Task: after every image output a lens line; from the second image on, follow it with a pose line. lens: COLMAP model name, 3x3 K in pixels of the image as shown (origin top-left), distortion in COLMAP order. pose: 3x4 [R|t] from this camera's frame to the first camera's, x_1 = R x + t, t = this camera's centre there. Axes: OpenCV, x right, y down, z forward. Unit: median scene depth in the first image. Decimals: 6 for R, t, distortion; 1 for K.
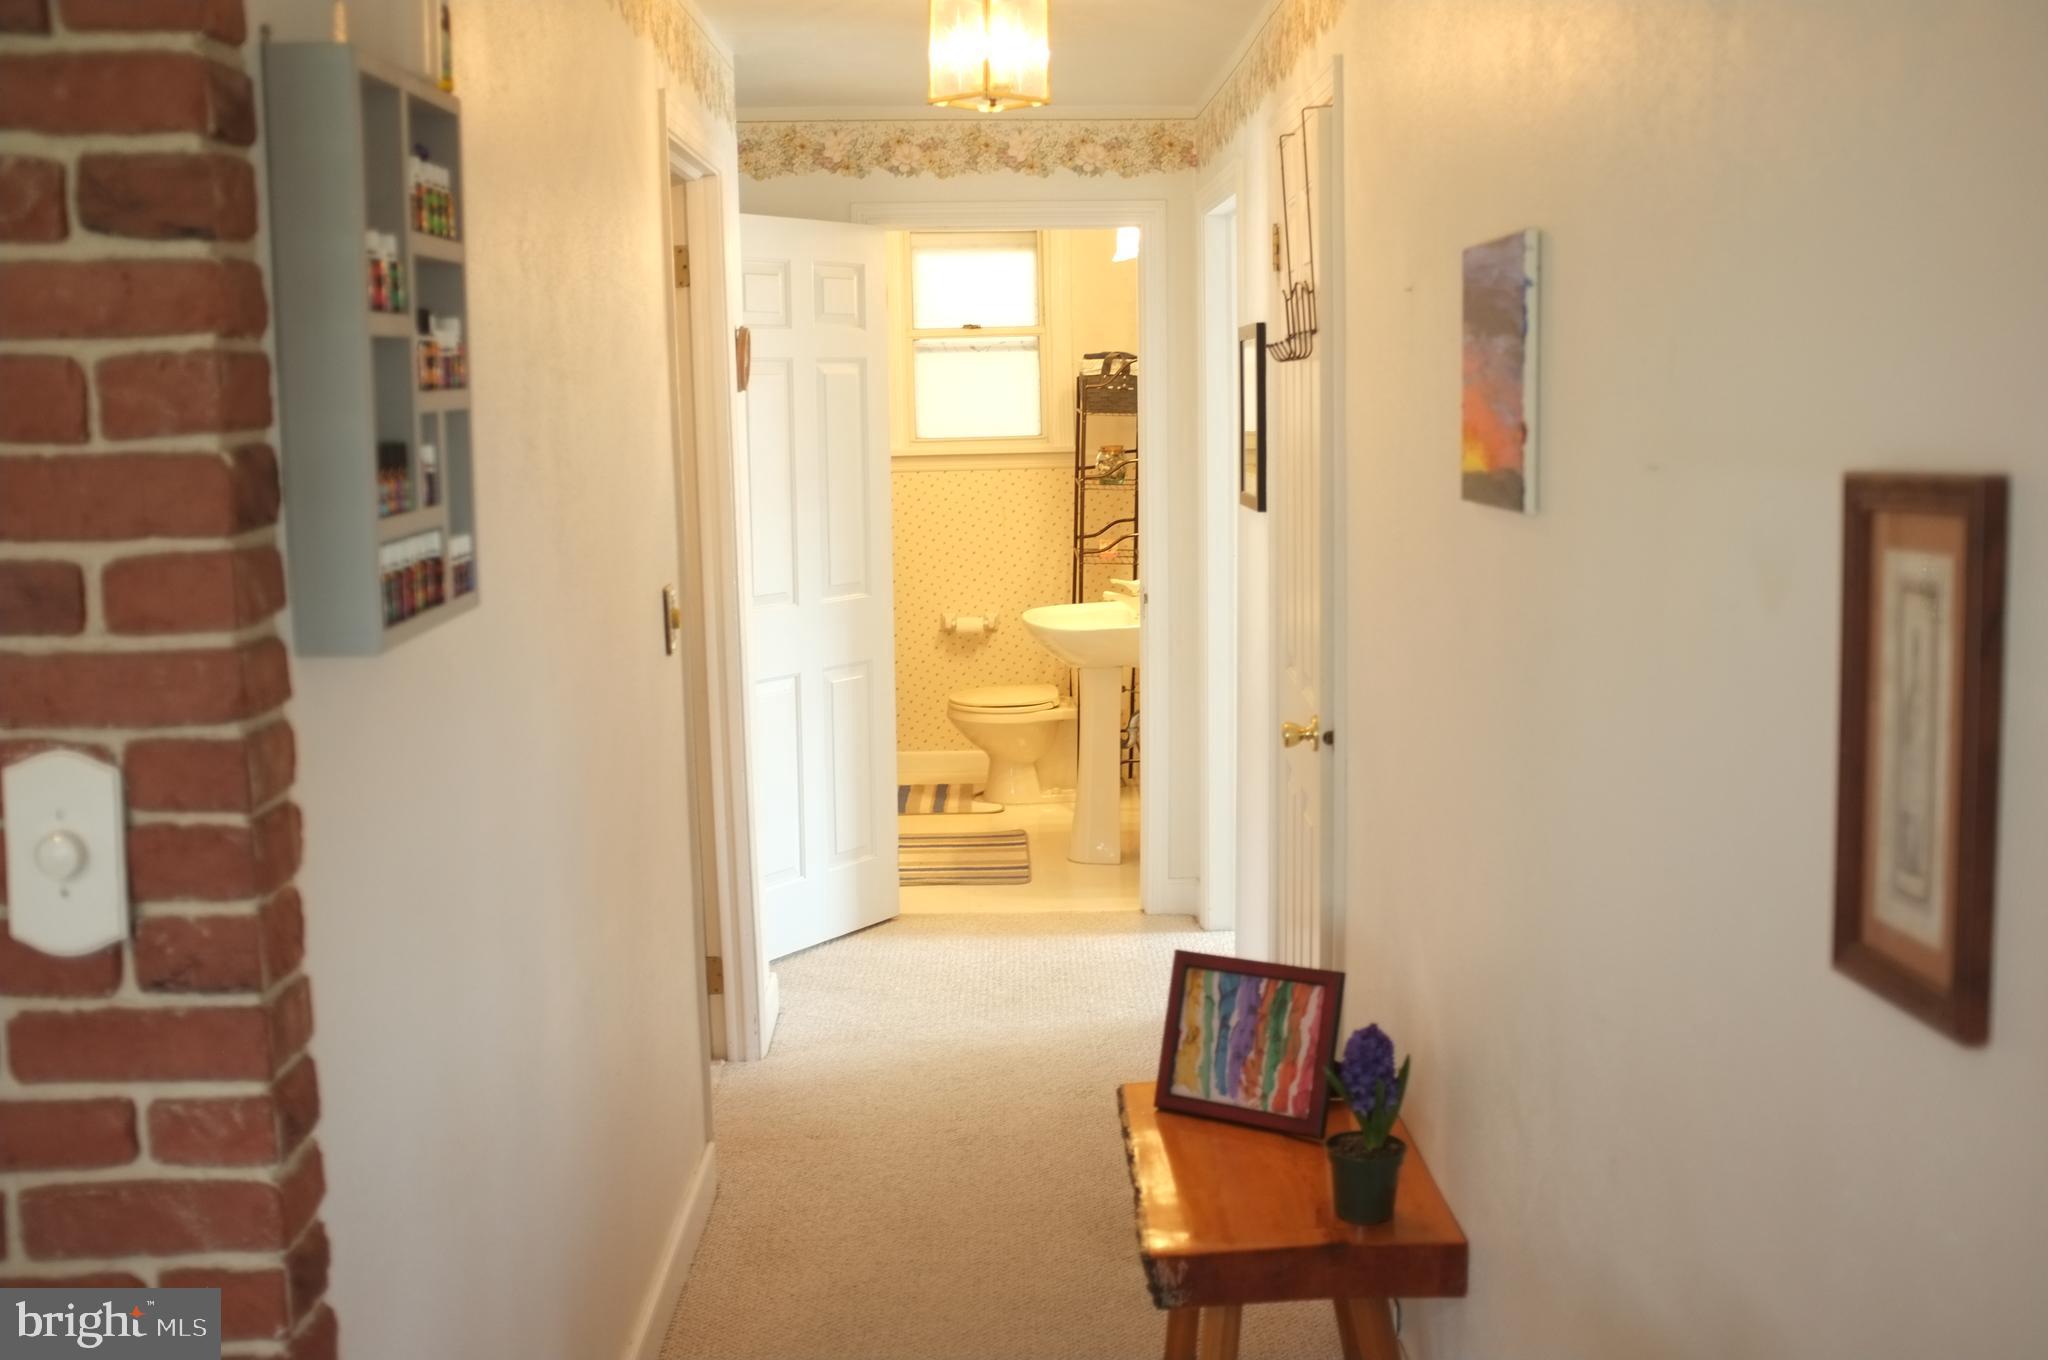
lens RADIAL K [[2025.5, 0, 1029.2], [0, 2025.5, 676.4], [0, 0, 1]] dist [-0.069709, 0.000000]
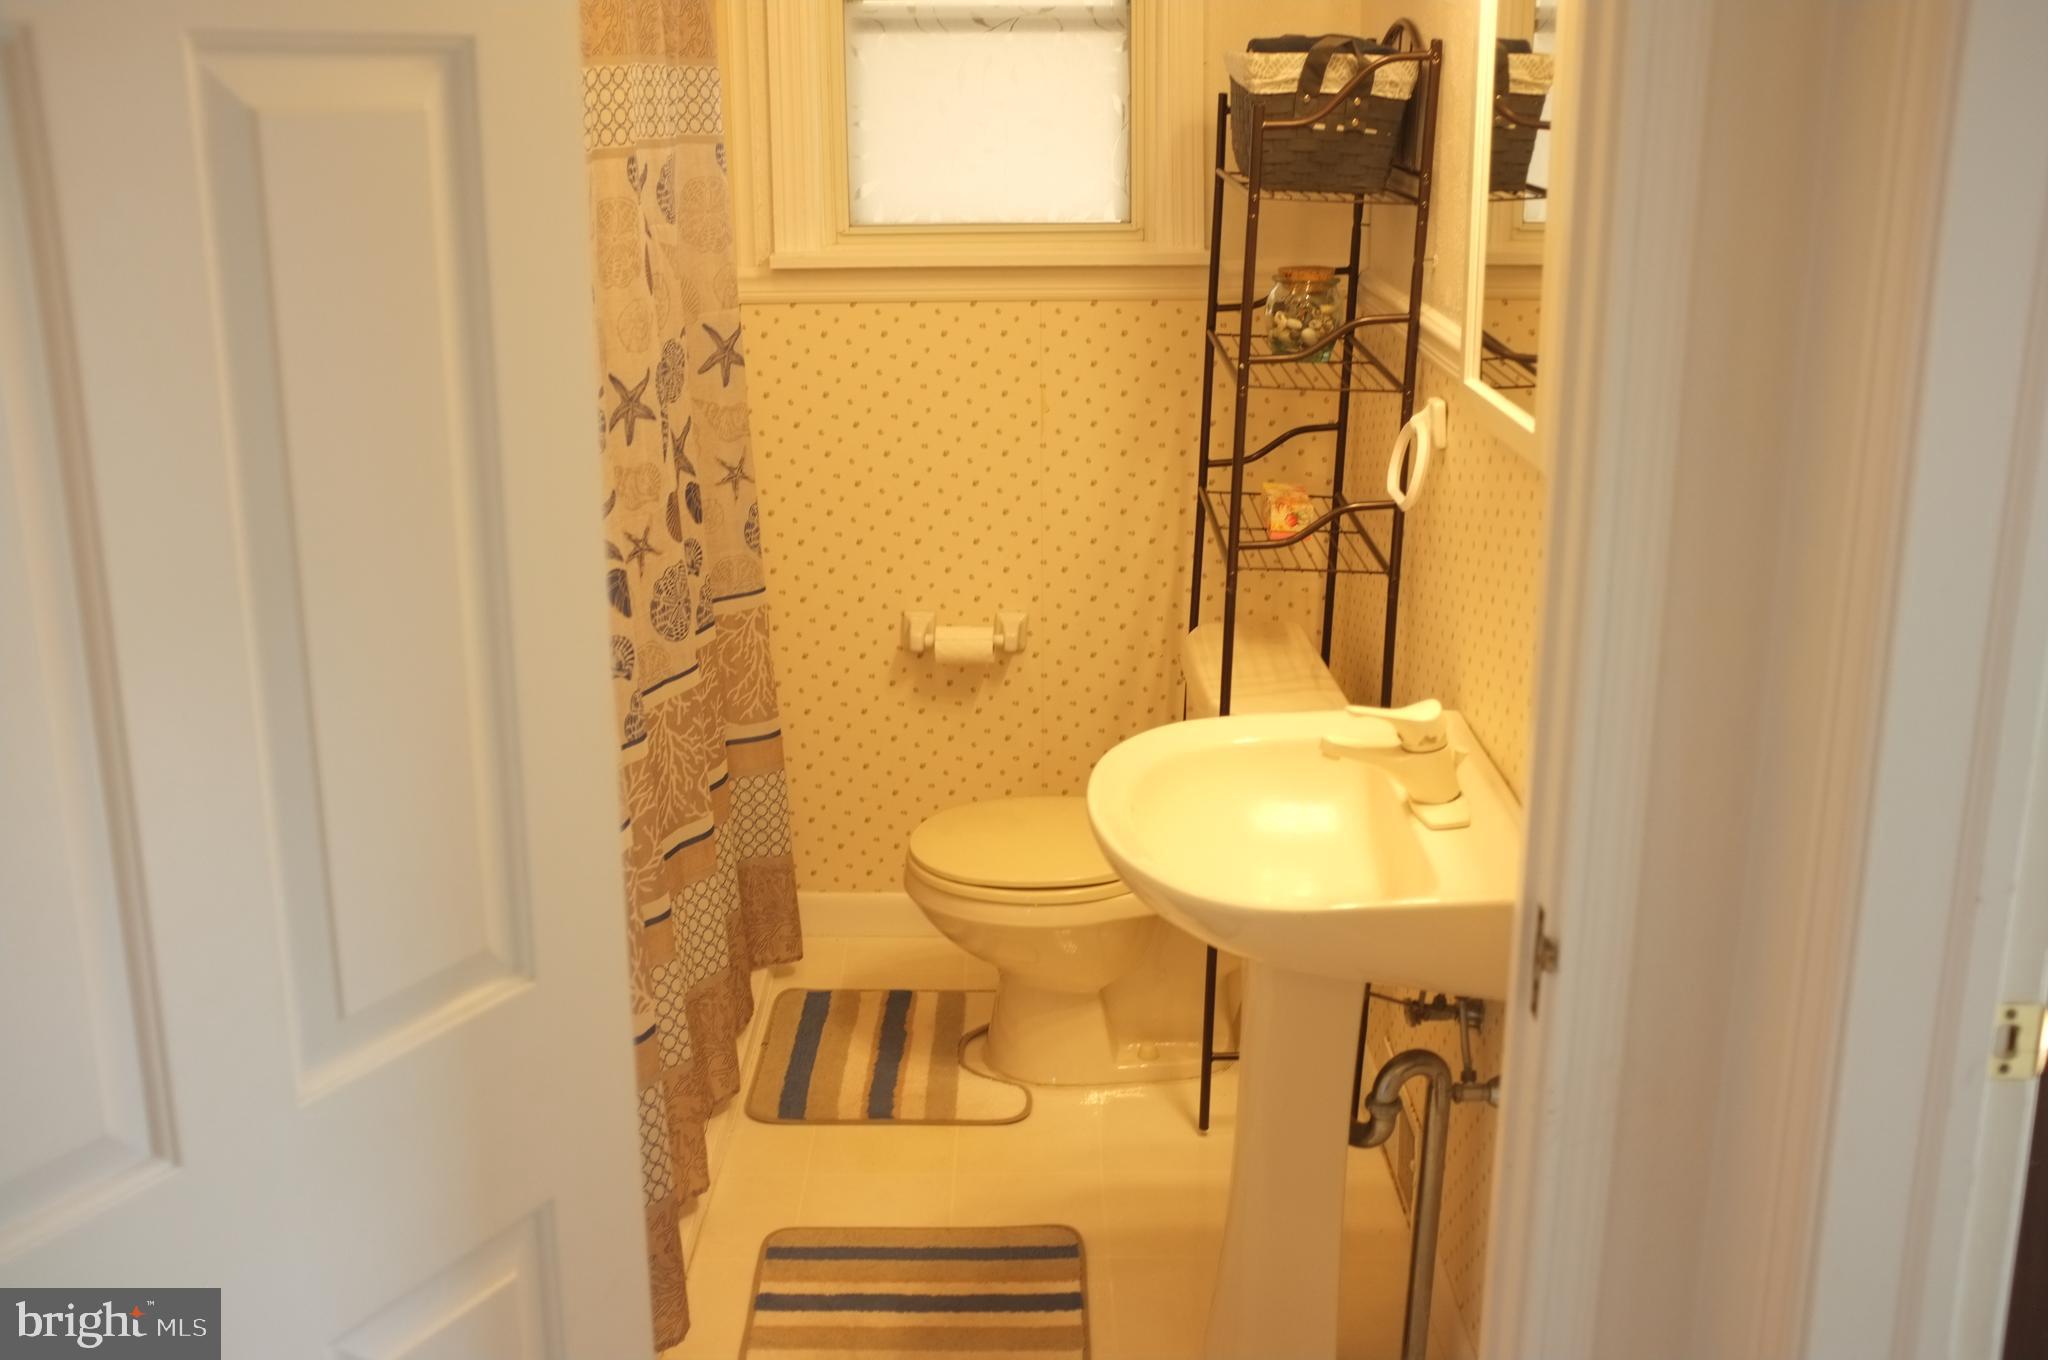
lens RADIAL K [[2025.5, 0, 1018.2], [0, 2025.5, 683.4], [0, 0, 1]] dist [-0.069709, 0.000000]
pose [[0.999668, 0.021136, -0.014759, -0.010278], [-0.018724, 0.988835, 0.147831, -0.087158], [0.017719, -0.147506, 0.988902, 0.560263]]
